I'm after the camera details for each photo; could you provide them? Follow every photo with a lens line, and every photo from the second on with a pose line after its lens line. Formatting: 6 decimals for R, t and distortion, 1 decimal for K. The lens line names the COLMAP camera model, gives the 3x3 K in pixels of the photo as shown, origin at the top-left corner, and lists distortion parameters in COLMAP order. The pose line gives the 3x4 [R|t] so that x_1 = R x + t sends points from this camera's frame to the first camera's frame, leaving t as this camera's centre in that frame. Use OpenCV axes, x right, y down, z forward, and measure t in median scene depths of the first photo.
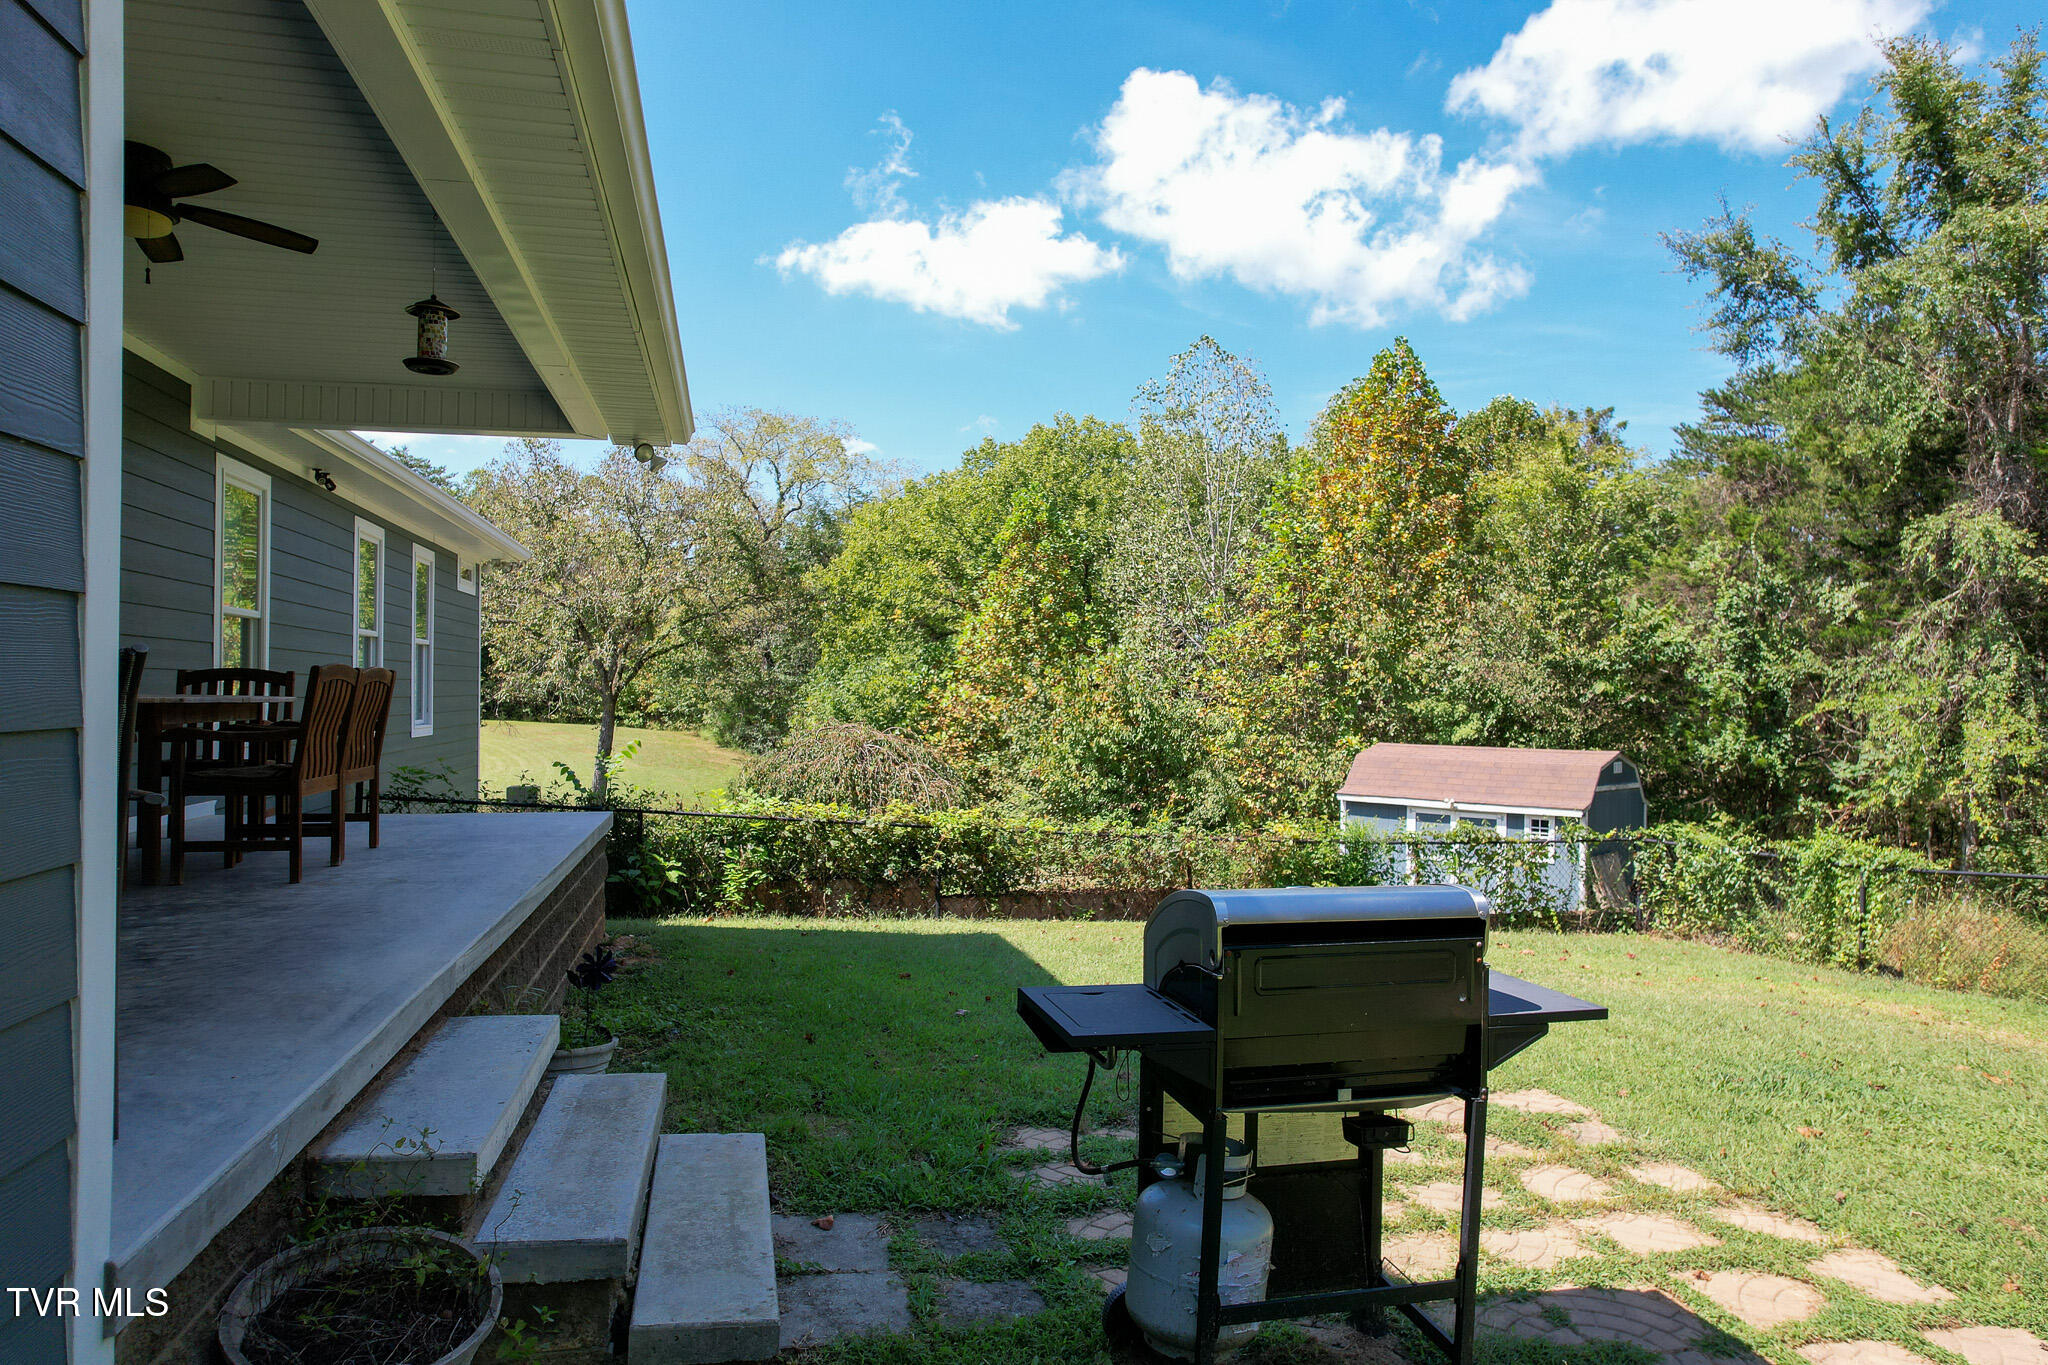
lens RADIAL K [[1283.9, 0, 1028.1], [0, 1283.9, 676.5], [0, 0, 1]] dist [-0.045096, 0.013123]
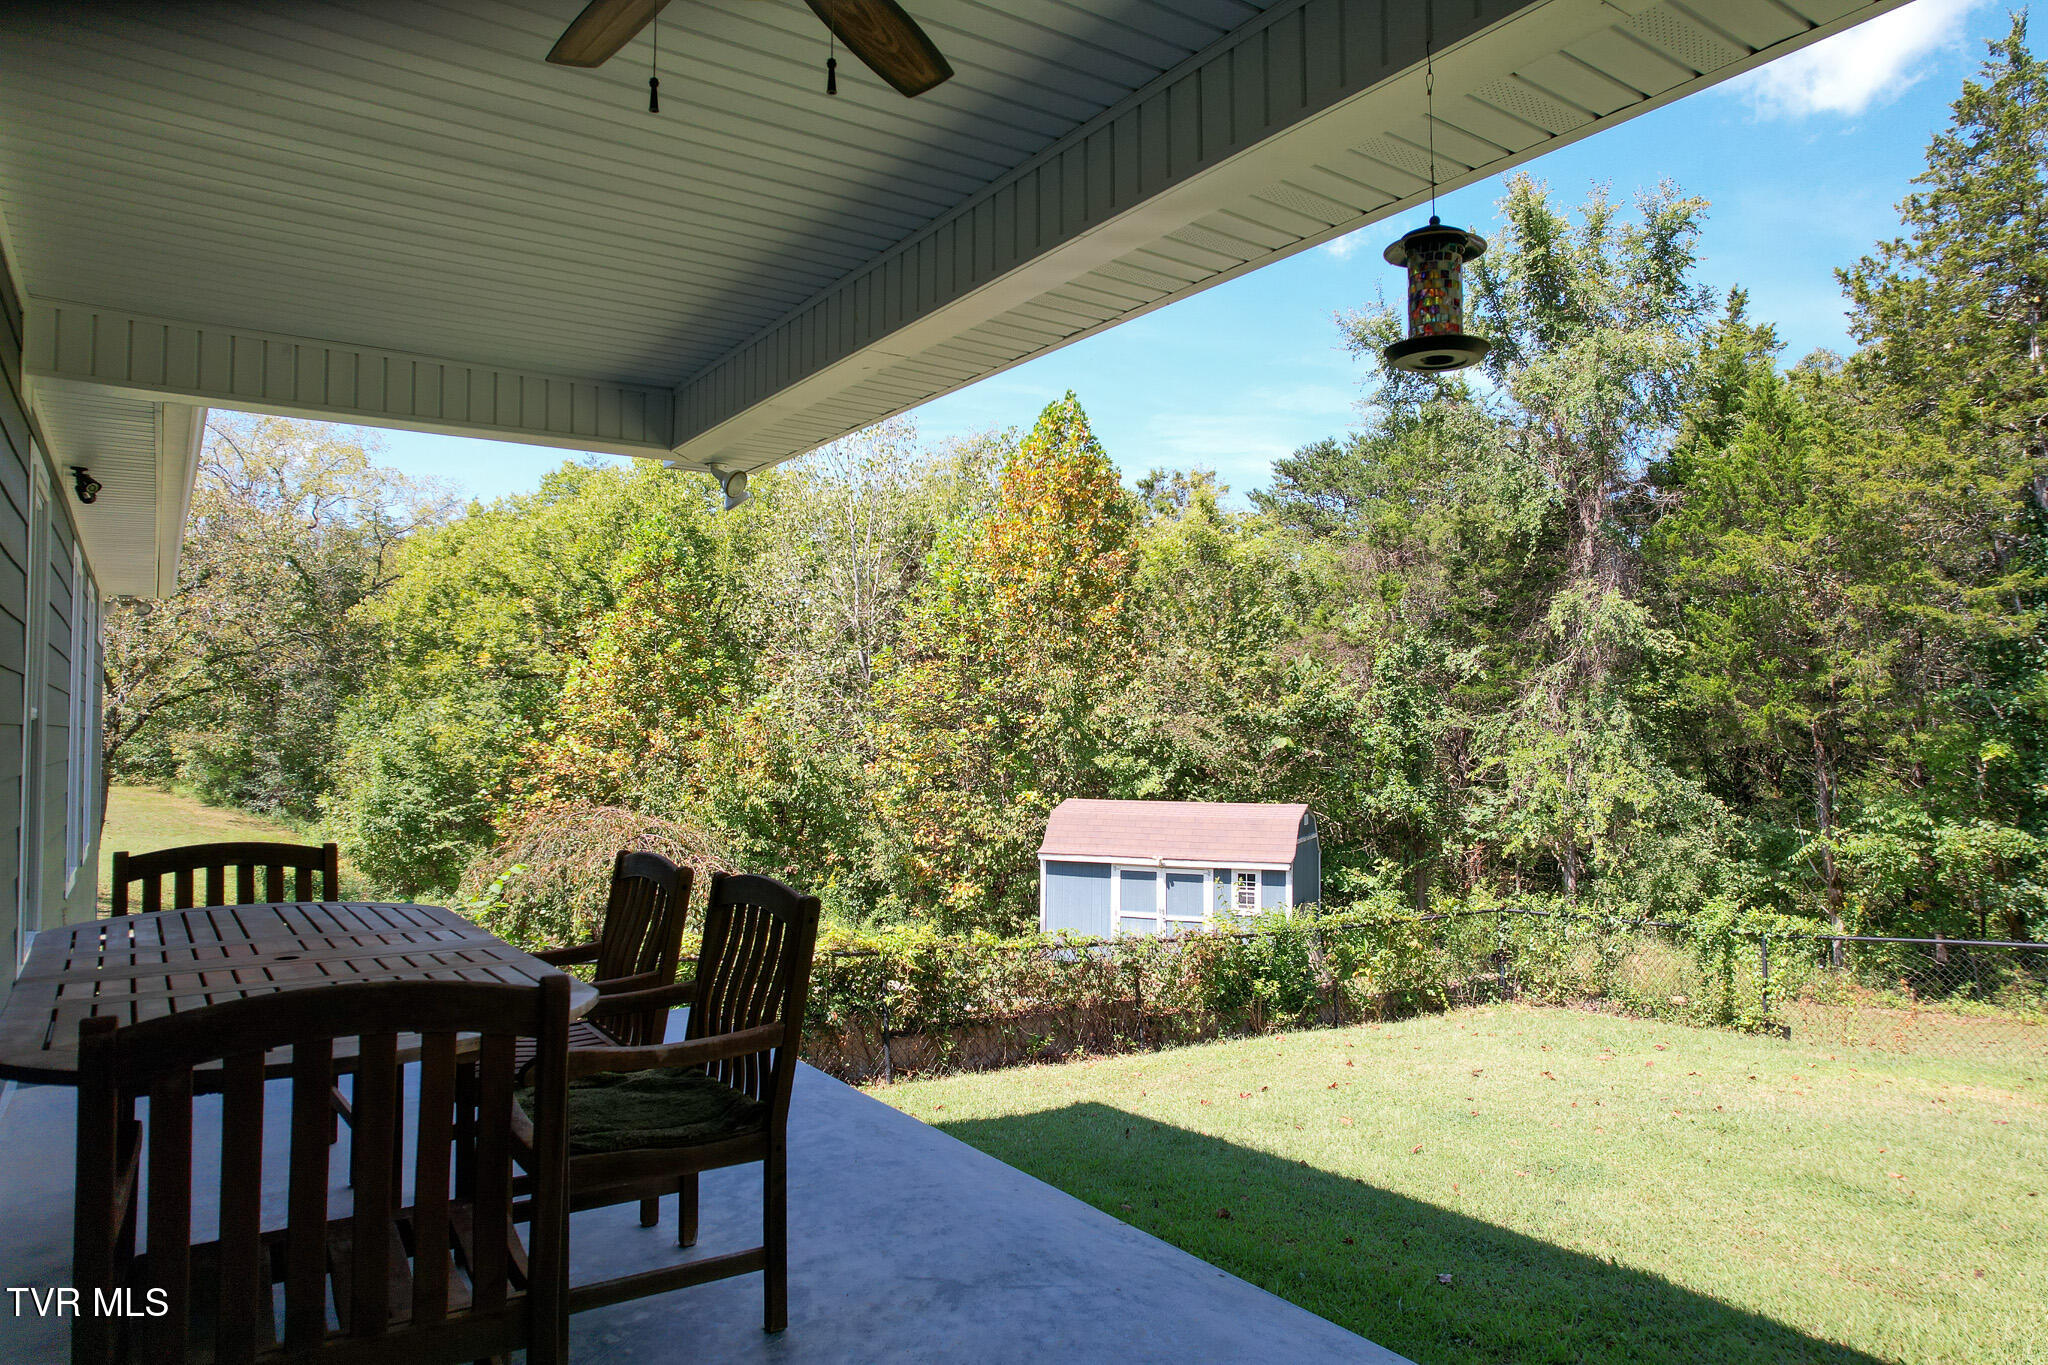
lens RADIAL K [[1283.9, 0, 1020.8], [0, 1283.9, 699.0], [0, 0, 1]] dist [-0.045096, 0.013123]
pose [[0.931870, 0.001543, 0.362789, -0.123245], [0.002473, 0.999941, -0.010606, -0.015385], [-0.362784, 0.010781, 0.931811, 0.088923]]
